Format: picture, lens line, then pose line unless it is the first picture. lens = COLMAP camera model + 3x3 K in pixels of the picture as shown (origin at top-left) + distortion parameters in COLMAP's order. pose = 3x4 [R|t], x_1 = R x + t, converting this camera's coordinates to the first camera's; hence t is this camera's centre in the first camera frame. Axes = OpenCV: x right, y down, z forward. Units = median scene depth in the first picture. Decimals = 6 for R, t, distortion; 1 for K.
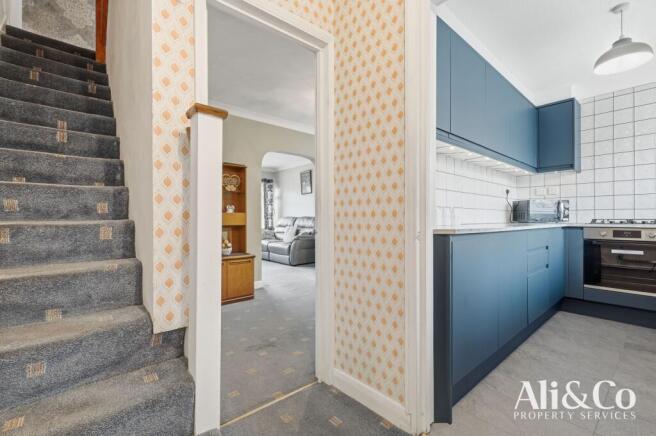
lens RADIAL K [[291.6, 0, 327.9], [0, 291.6, 217.0], [0, 0, 1]] dist [0.000960, 0.000042]
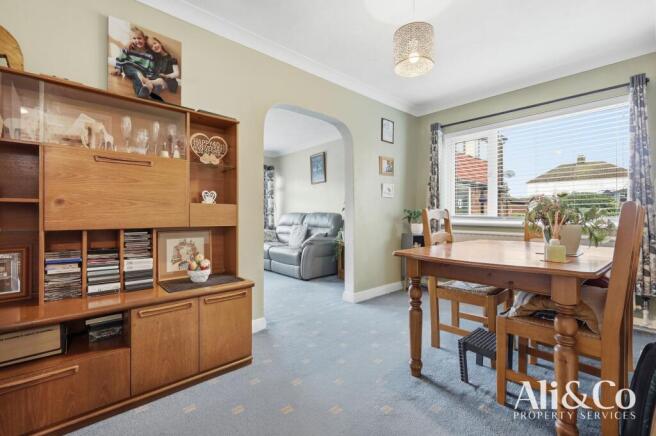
lens RADIAL K [[291.6, 0, 328.4], [0, 291.6, 218.3], [0, 0, 1]] dist [0.000960, 0.000042]
pose [[0.999849, 0.005562, 0.016470, -0.063376], [-0.005810, 0.999870, 0.015039, 0.001803], [-0.016384, -0.015132, 0.999751, 0.240404]]
